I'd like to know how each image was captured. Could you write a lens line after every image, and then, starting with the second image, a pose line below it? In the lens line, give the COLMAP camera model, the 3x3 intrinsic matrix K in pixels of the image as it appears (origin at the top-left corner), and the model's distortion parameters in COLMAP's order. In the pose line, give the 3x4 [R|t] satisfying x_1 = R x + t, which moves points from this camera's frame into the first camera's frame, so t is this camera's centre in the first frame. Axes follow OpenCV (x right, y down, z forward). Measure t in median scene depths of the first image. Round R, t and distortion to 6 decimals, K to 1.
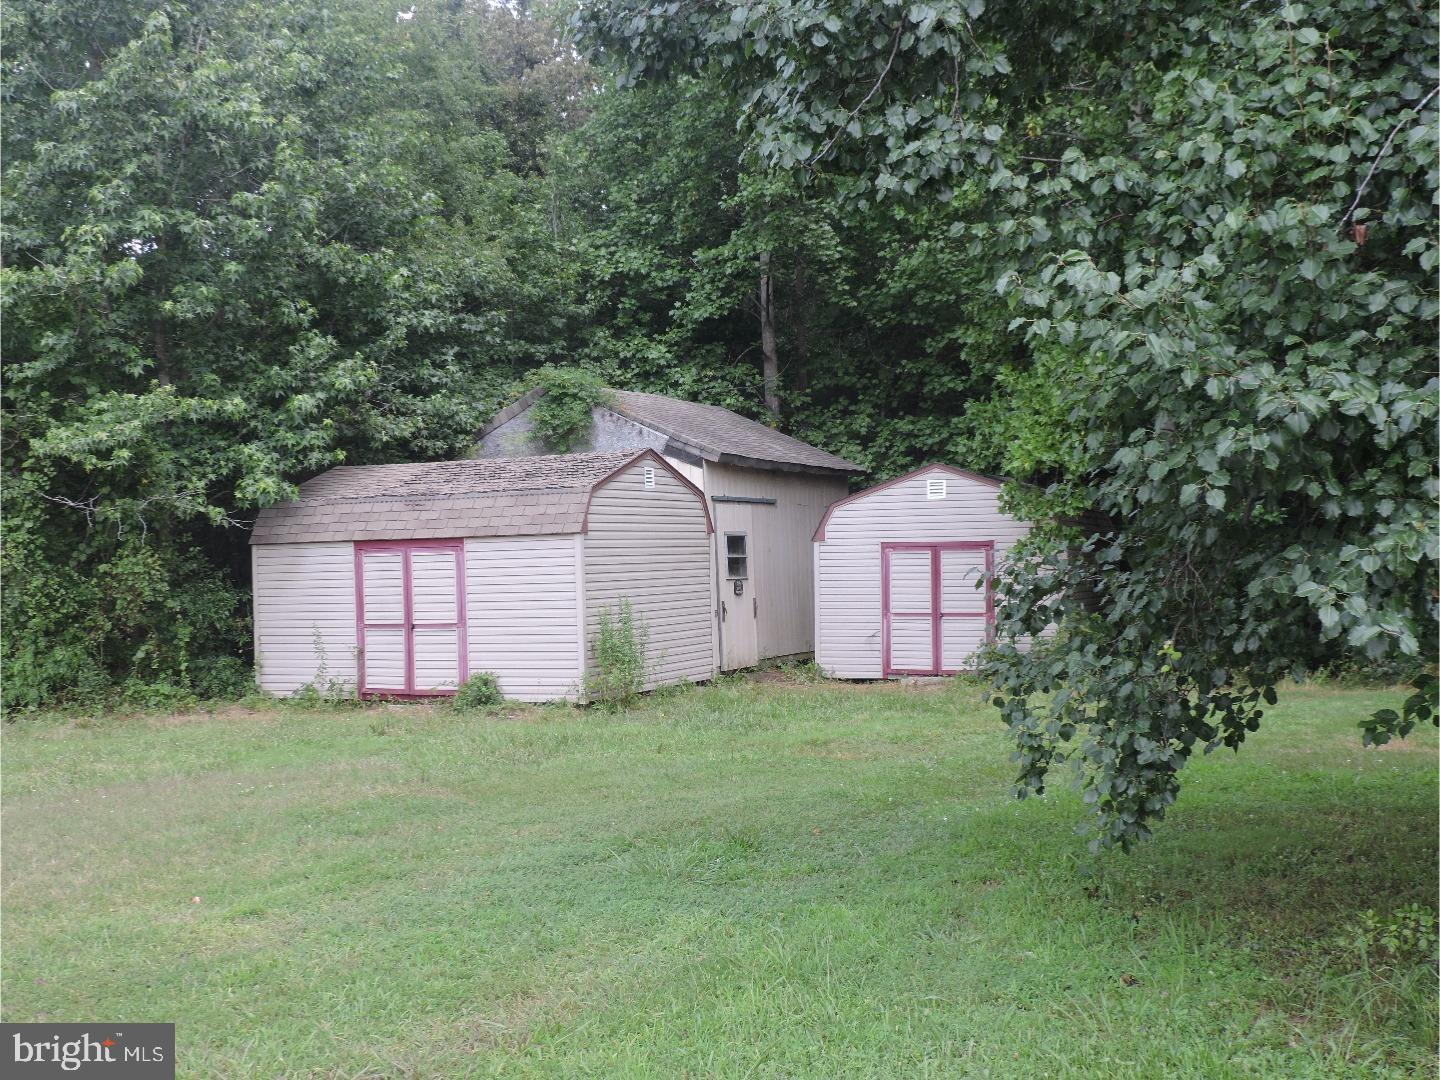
lens RADIAL K [[1592.4, 0, 724.5], [0, 1592.4, 541.1], [0, 0, 1]] dist [-0.050734, 0.000000]
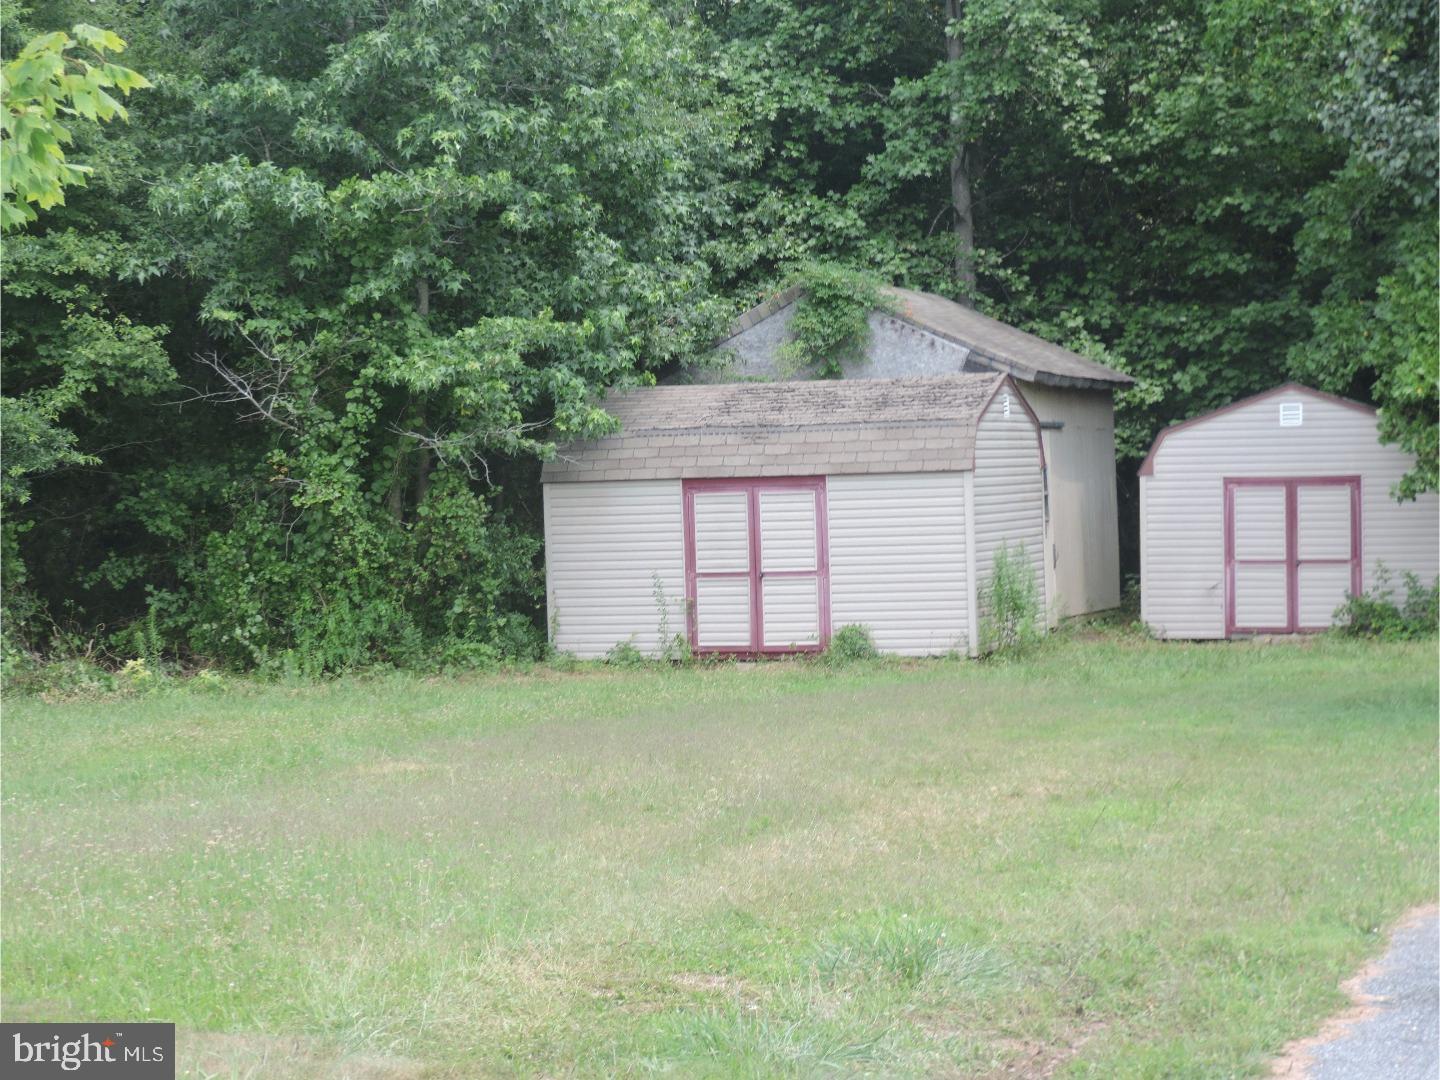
lens RADIAL K [[3235.9, 0, 718.8], [0, 3235.9, 539.3], [0, 0, 1]] dist [-0.069645, 0.000000]
pose [[0.994704, -0.004801, 0.102668, -0.352906], [0.002029, 0.999631, 0.027083, -0.013309], [-0.102761, -0.026731, 0.994347, -0.694463]]
